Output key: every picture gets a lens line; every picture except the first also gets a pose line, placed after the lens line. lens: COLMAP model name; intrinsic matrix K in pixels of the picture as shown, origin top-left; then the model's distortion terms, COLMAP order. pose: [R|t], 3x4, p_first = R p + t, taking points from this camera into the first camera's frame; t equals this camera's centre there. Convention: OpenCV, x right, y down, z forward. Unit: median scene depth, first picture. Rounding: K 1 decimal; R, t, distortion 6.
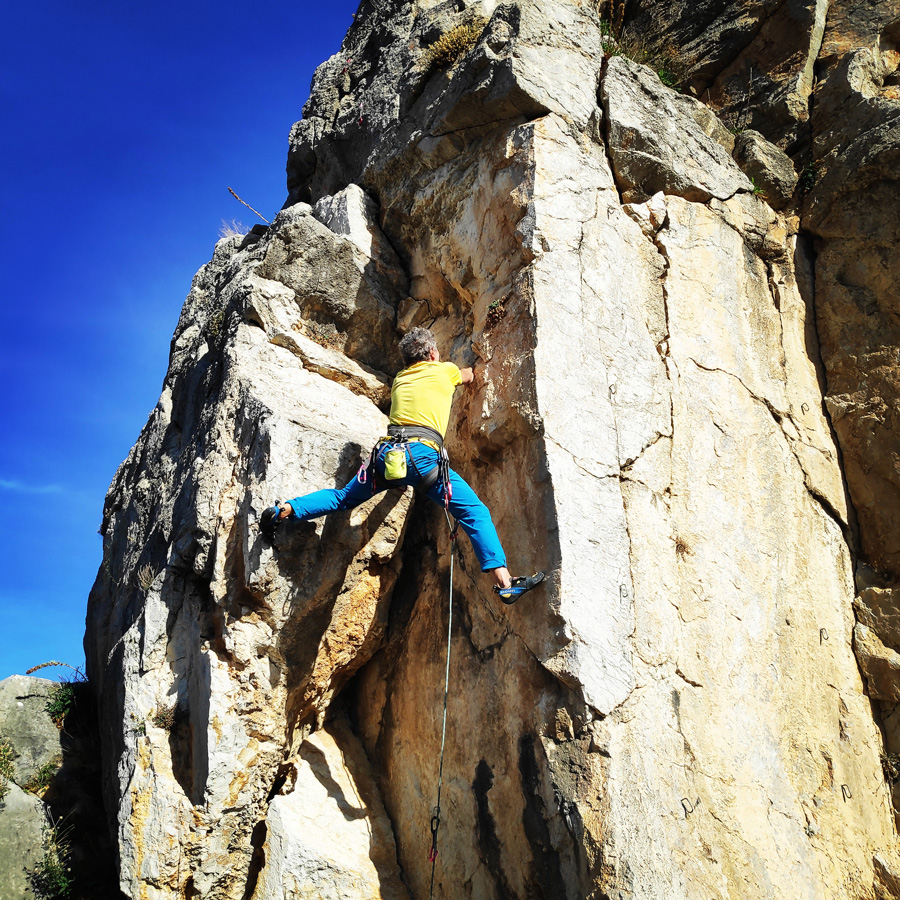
lens RADIAL K [[932.3, 0, 450.0], [0, 932.3, 450.0], [0, 0, 1]] dist [0.092204, -0.250159]
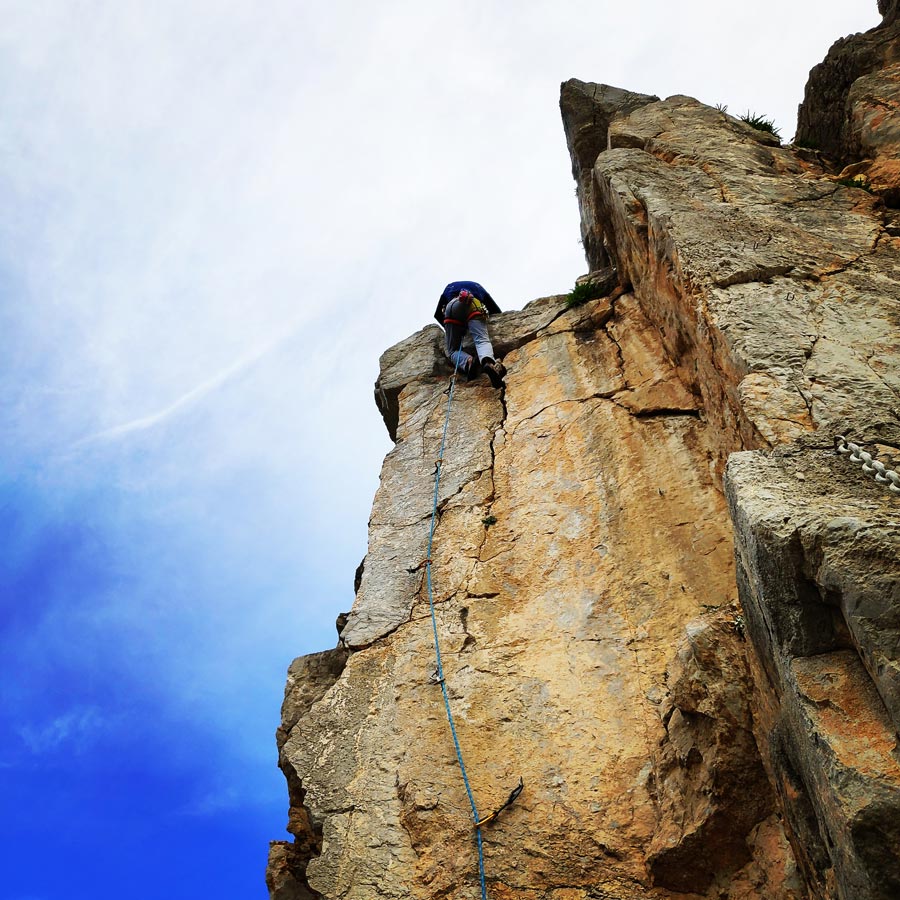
lens RADIAL K [[902.5, 0, 439.0], [0, 902.5, 420.9], [0, 0, 1]] dist [0.093462, -0.224548]
pose [[0.599240, -0.712710, -0.364631, 0.621470], [0.286851, 0.616372, -0.733350, 0.721788], [0.747414, 0.334858, 0.573796, 0.285398]]
